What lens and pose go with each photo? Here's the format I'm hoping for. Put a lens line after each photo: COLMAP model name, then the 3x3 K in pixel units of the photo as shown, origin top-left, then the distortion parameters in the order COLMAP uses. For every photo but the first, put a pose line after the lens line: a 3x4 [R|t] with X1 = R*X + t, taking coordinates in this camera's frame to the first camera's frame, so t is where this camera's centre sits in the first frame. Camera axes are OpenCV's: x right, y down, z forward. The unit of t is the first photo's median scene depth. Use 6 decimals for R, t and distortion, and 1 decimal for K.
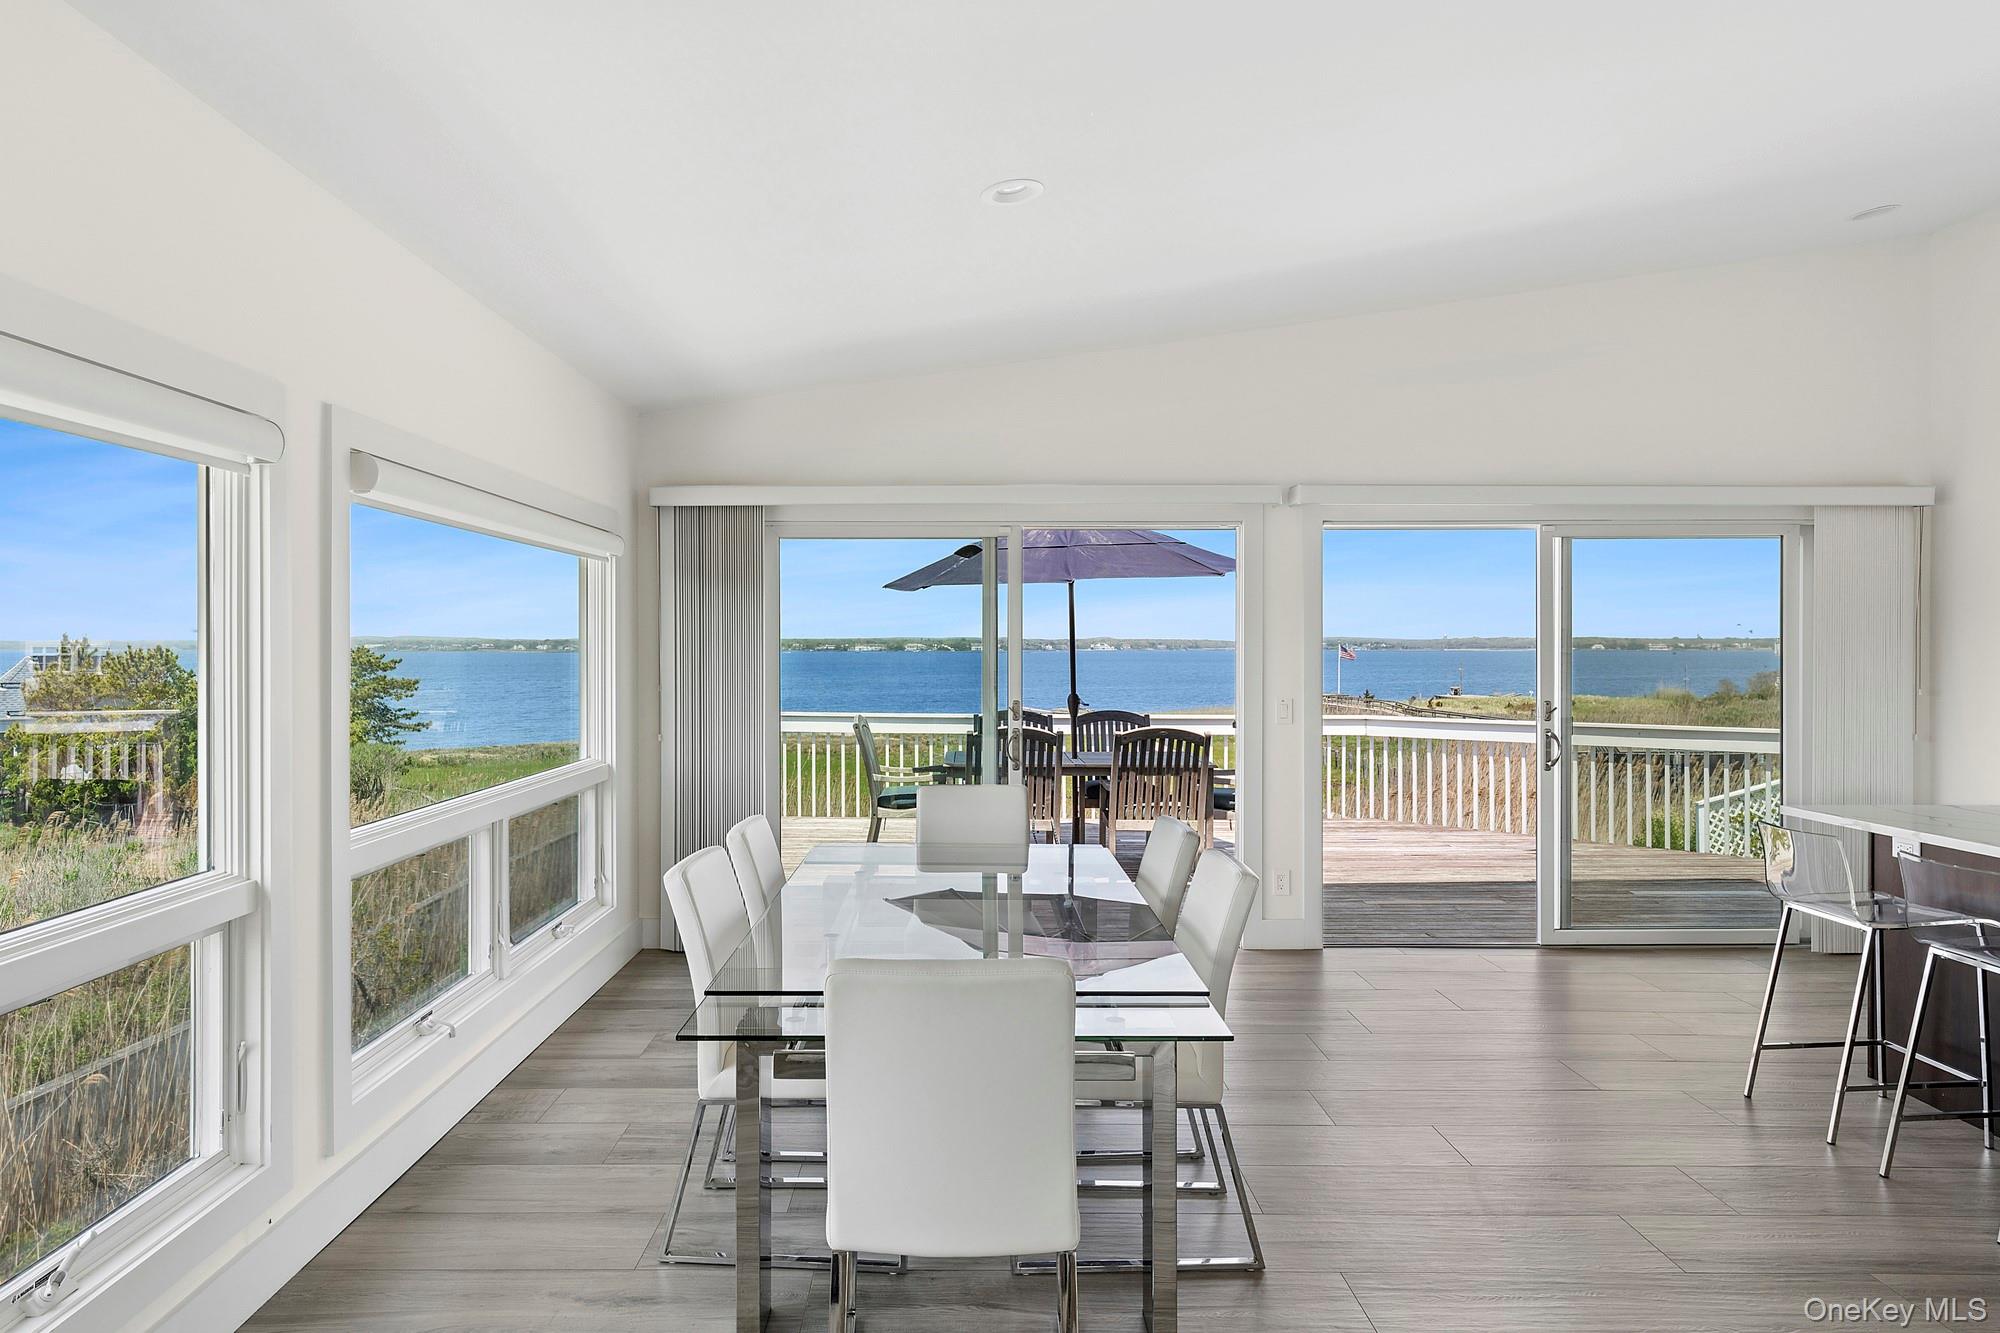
lens RADIAL K [[1257.8, 0, 945.4], [0, 1257.8, 663.2], [0, 0, 1]] dist [0.003864, -0.000672]
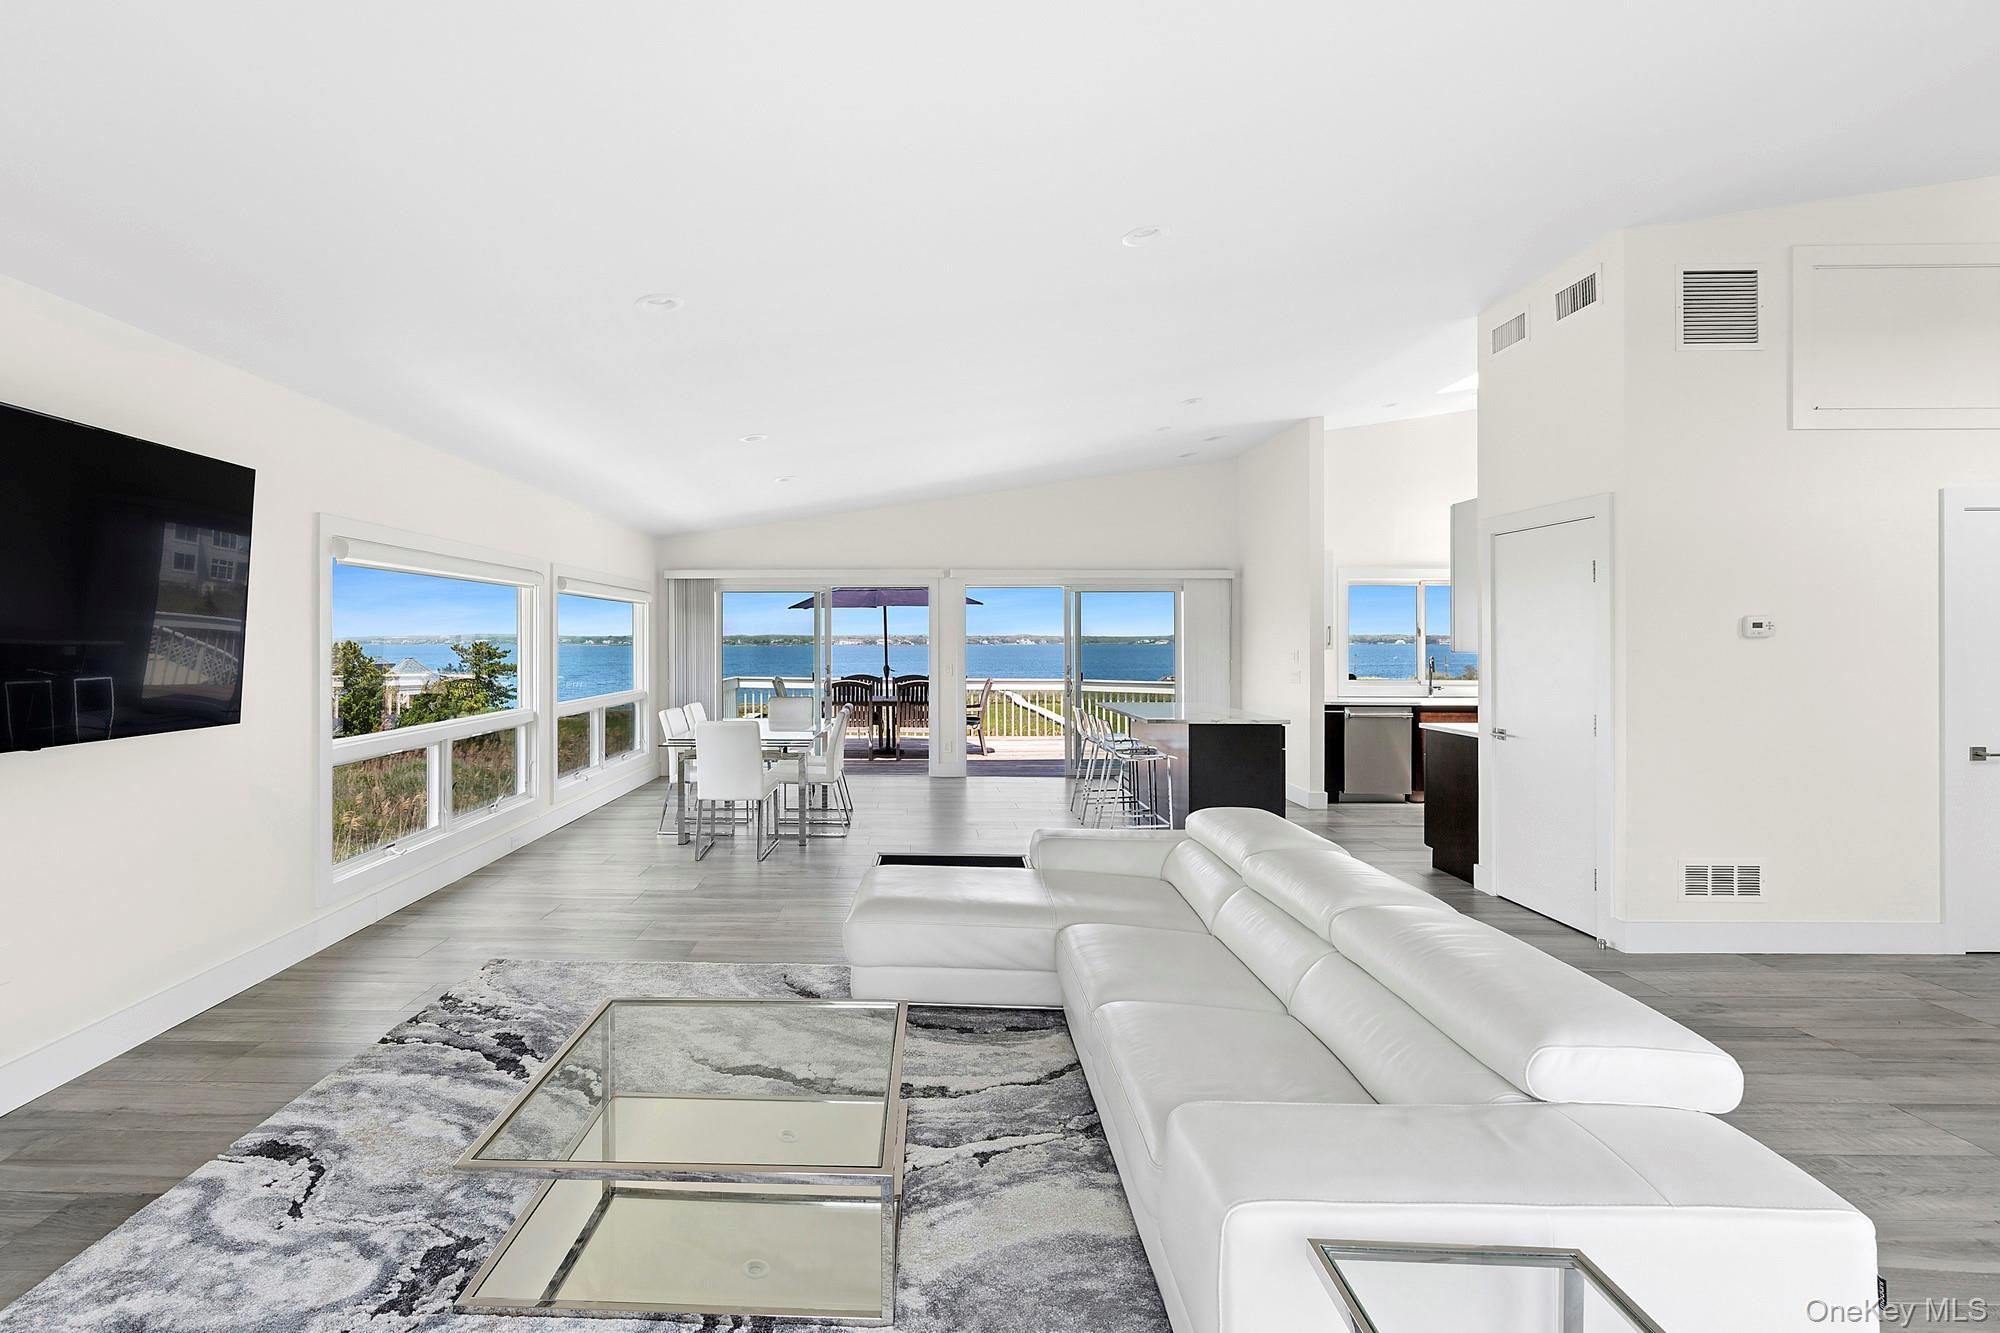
lens RADIAL K [[944.7, 0, 889.7], [0, 944.7, 664.7], [0, 0, 1]] dist [-0.001856, -0.000093]
pose [[0.999819, 0.001073, -0.018997, 0.197601], [-0.000855, 0.999934, 0.011477, 0.009226], [0.019008, -0.011458, 0.999754, -0.671901]]
